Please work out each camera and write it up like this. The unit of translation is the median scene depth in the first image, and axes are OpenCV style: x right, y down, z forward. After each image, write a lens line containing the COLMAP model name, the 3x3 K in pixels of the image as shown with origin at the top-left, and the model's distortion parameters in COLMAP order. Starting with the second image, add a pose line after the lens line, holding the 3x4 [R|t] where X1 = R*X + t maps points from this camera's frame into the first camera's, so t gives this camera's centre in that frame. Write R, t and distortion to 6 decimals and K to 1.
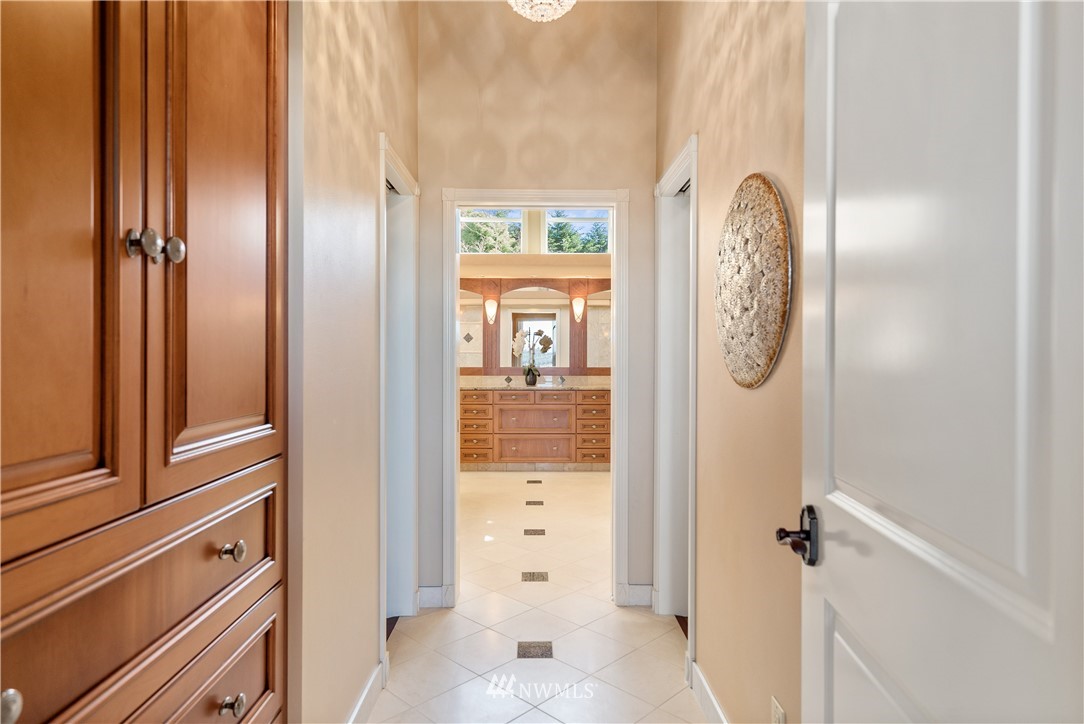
lens RADIAL K [[624.2, 0, 541.7], [0, 624.2, 358.3], [0, 0, 1]] dist [0.000166, 0.000002]
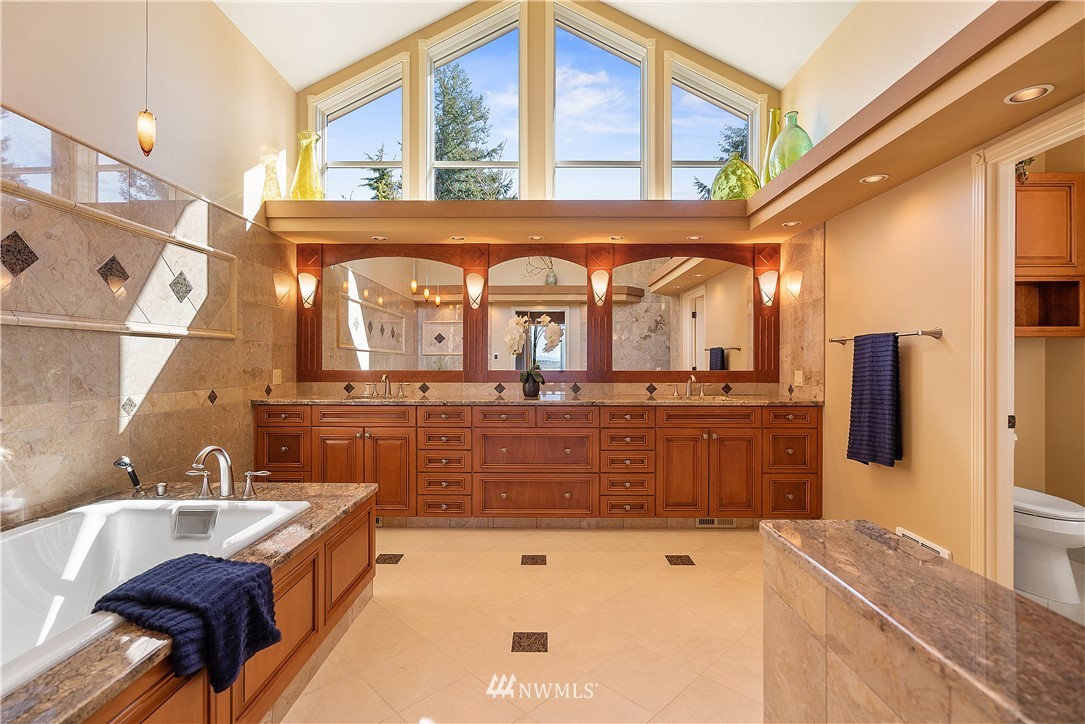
lens RADIAL K [[497.0, 0, 536.3], [0, 497.0, 364.6], [0, 0, 1]] dist [-0.008373, 0.002555]
pose [[0.999949, 0.003964, -0.009299, -0.006916], [-0.003998, 0.999985, -0.003644, 0.009923], [0.009284, 0.003681, 0.999950, 0.476949]]
